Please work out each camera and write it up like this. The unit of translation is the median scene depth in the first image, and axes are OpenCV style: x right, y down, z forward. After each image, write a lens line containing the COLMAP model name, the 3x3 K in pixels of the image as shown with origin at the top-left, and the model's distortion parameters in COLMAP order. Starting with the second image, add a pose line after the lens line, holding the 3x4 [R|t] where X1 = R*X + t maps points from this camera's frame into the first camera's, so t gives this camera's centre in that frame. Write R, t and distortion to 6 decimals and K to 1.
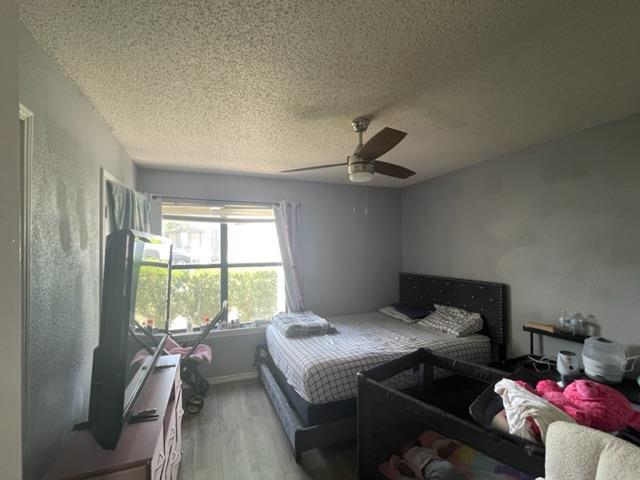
lens RADIAL K [[296.8, 0, 320.0], [0, 296.8, 240.0], [0, 0, 1]] dist [0.000109, -0.000631]
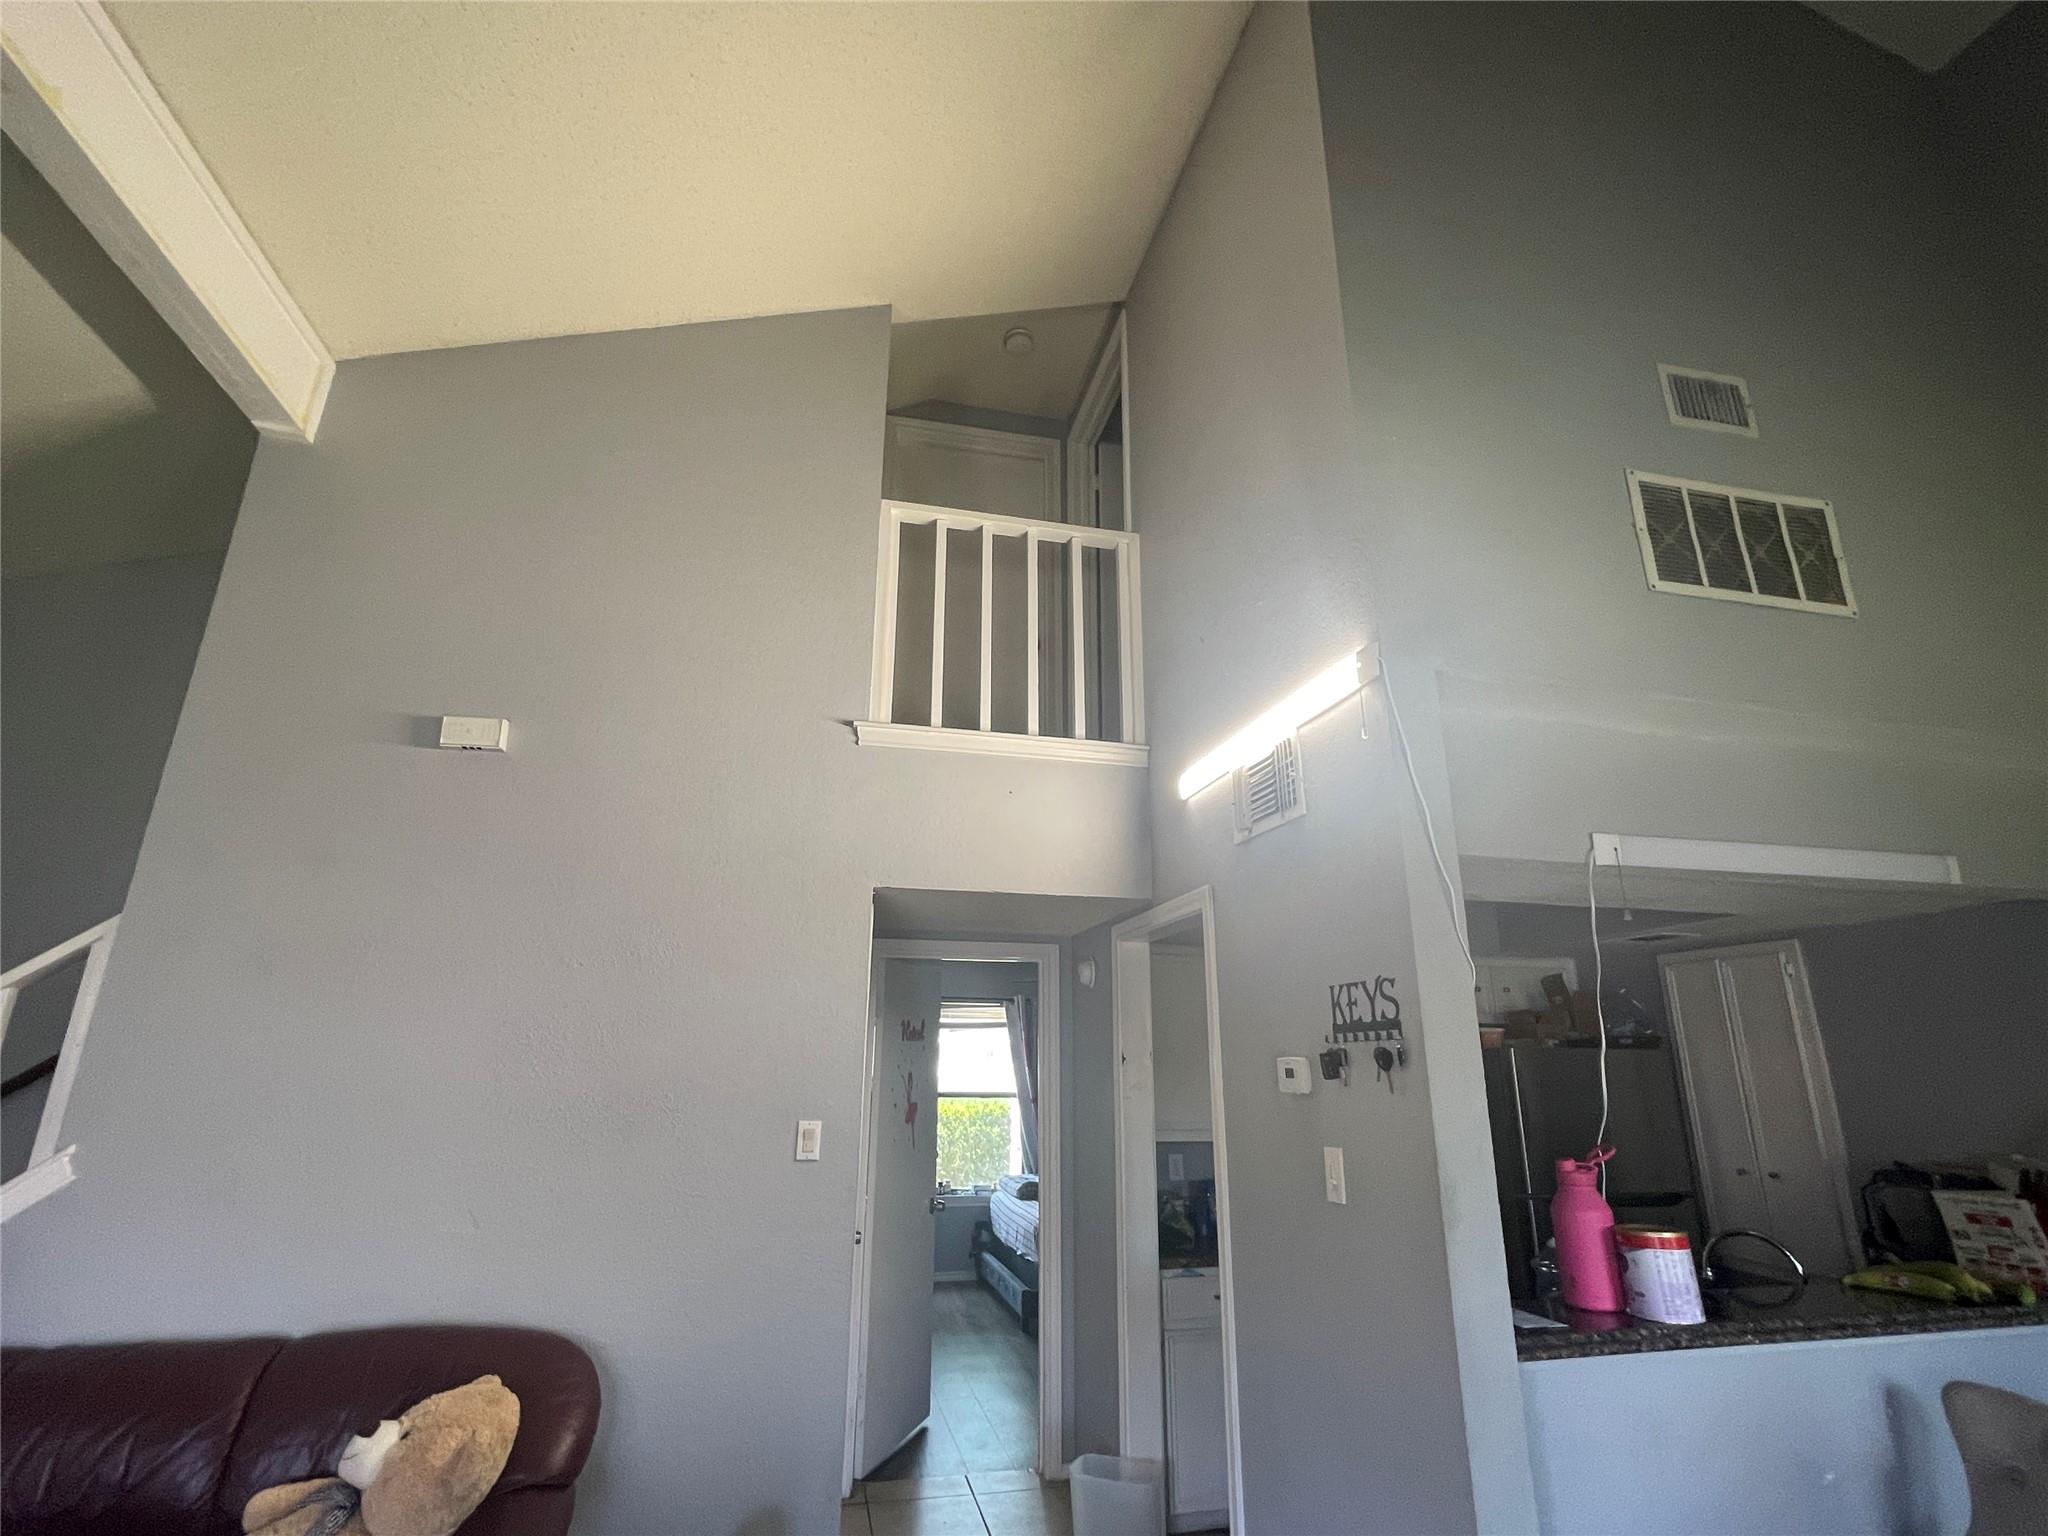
lens RADIAL K [[949.8, 0, 1024.0], [0, 949.8, 768.0], [0, 0, 1]] dist [0.000109, -0.000631]
pose [[0.989127, -0.030355, -0.143898, 0.214665], [-0.010741, 0.960942, -0.276542, -0.033103], [0.146672, 0.275081, 0.950167, -1.197585]]
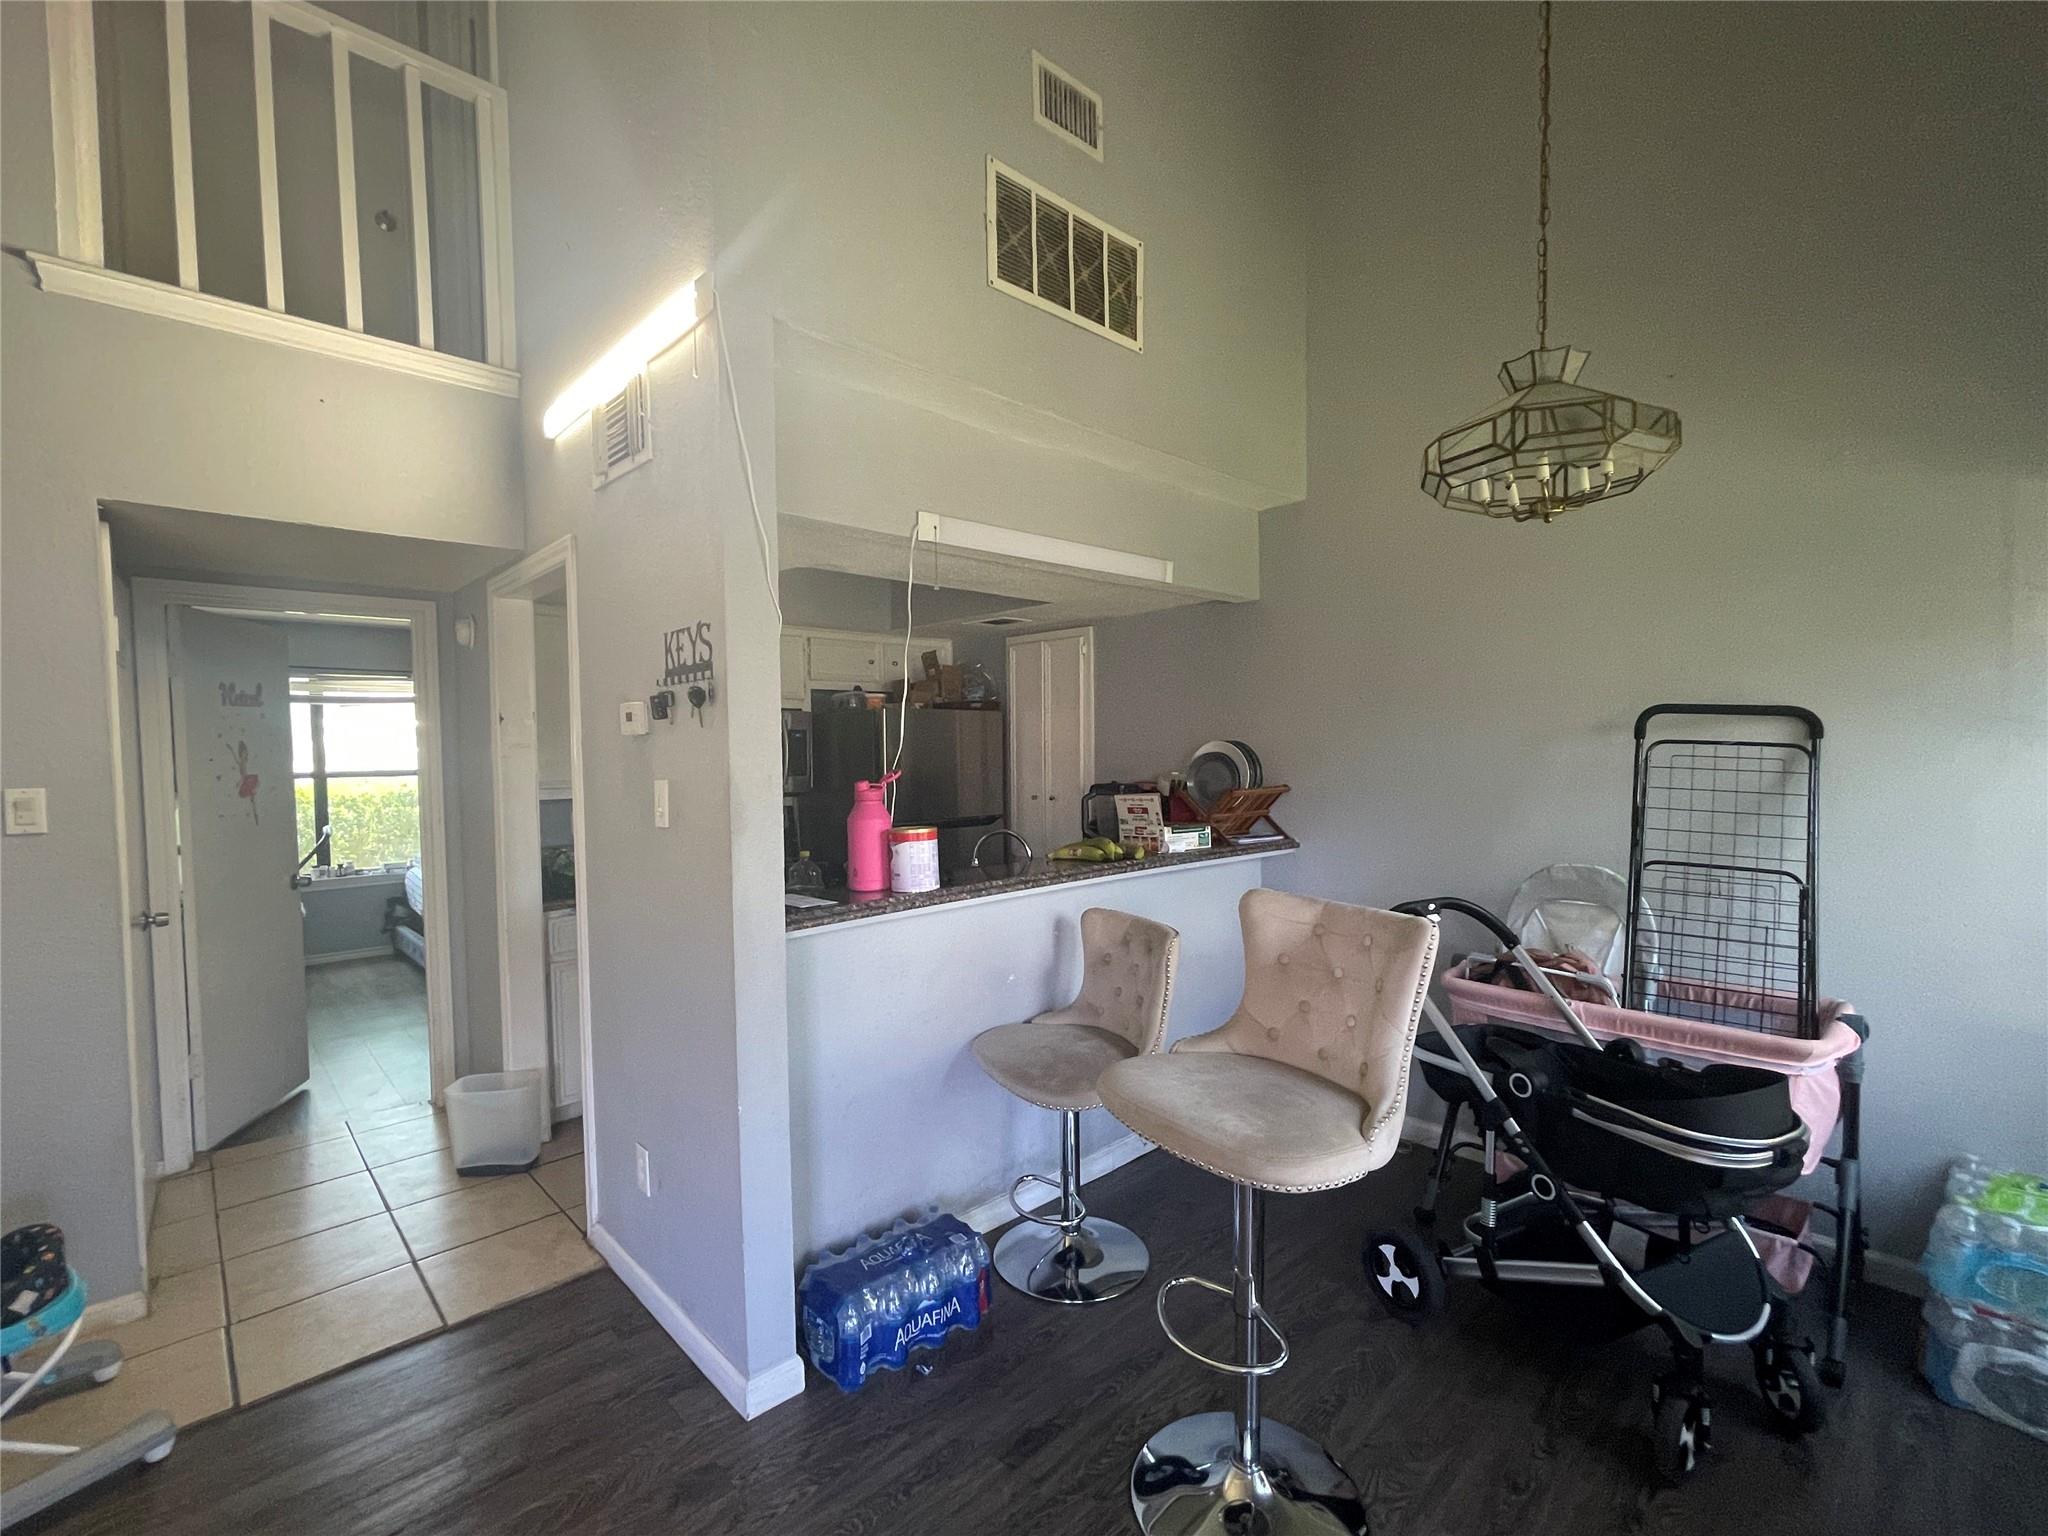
lens RADIAL K [[903.0, 0, 1024.0], [0, 903.0, 768.0], [0, 0, 1]] dist [0.002249, 0.000175]
pose [[0.925378, -0.016353, 0.378692, 0.294734], [-0.000688, 0.998995, 0.044820, -0.011266], [-0.379044, -0.041736, 0.924437, -1.196813]]
